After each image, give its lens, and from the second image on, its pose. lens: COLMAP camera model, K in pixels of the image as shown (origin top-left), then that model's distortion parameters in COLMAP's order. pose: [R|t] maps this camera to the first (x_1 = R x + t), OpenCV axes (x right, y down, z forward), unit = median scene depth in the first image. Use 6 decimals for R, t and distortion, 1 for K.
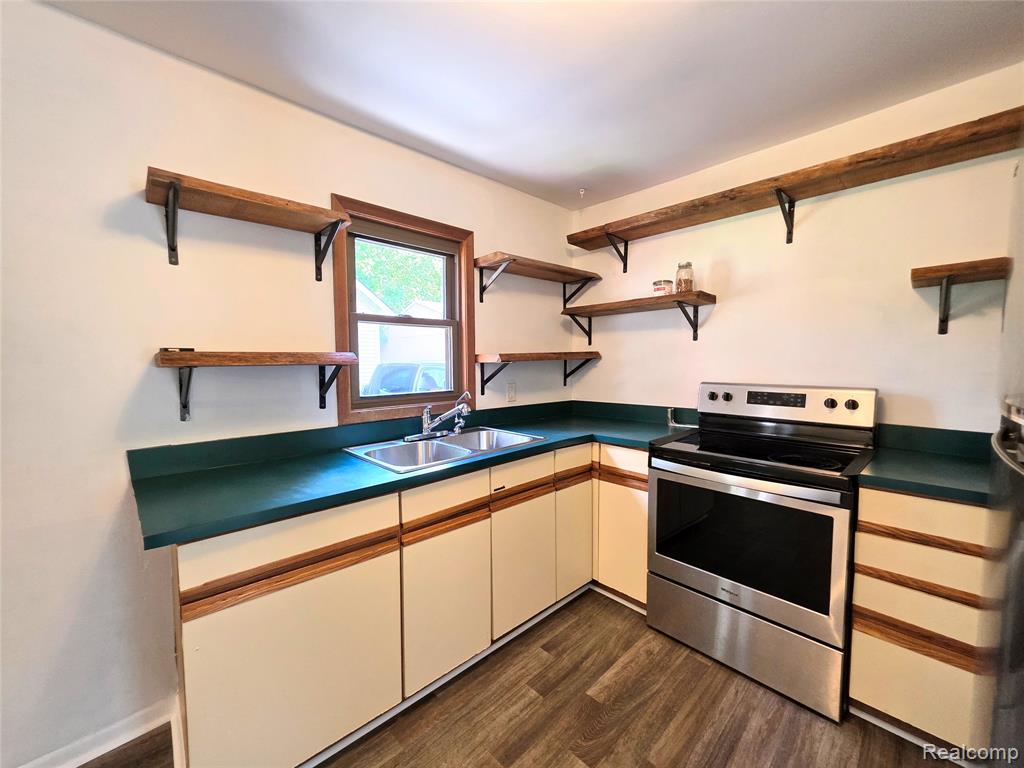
lens RADIAL K [[411.1, 0, 512.0], [0, 411.1, 389.2], [0, 0, 1]] dist [0.003182, 0.000647]
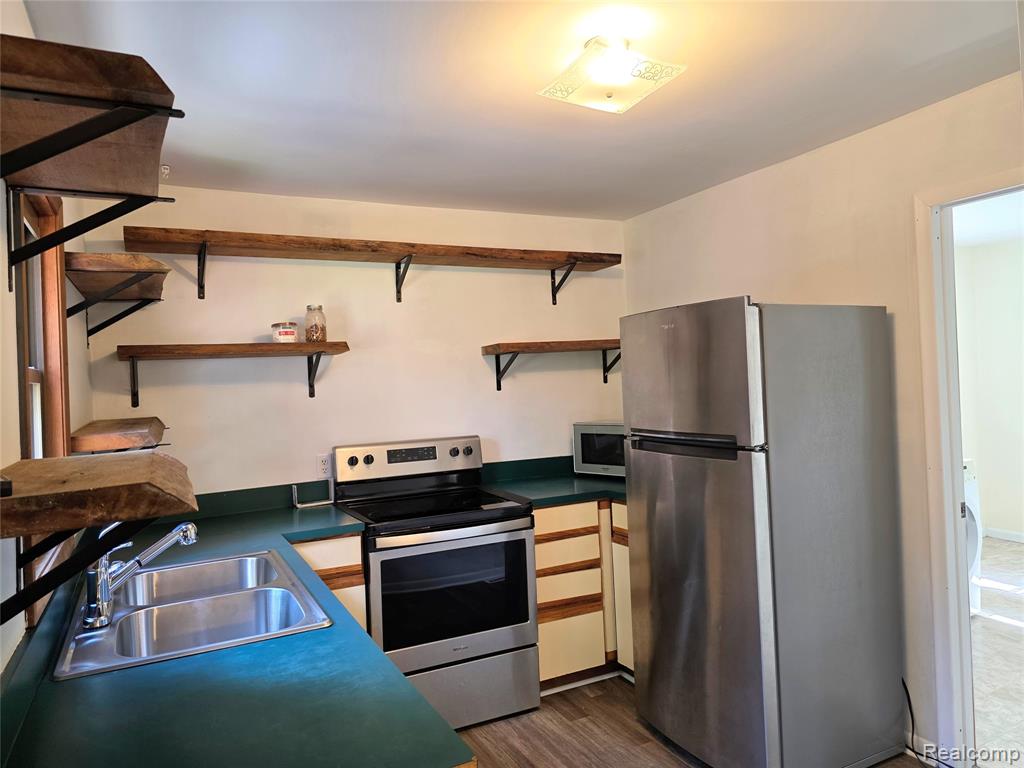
lens RADIAL K [[697.9, 0, 507.5], [0, 697.9, 375.7], [0, 0, 1]] dist [0.034265, -0.005852]
pose [[0.297362, 0.013664, 0.954667, -0.946434], [0.114372, 0.992188, -0.049826, -0.058247], [-0.947890, 0.124004, 0.293477, 0.269914]]
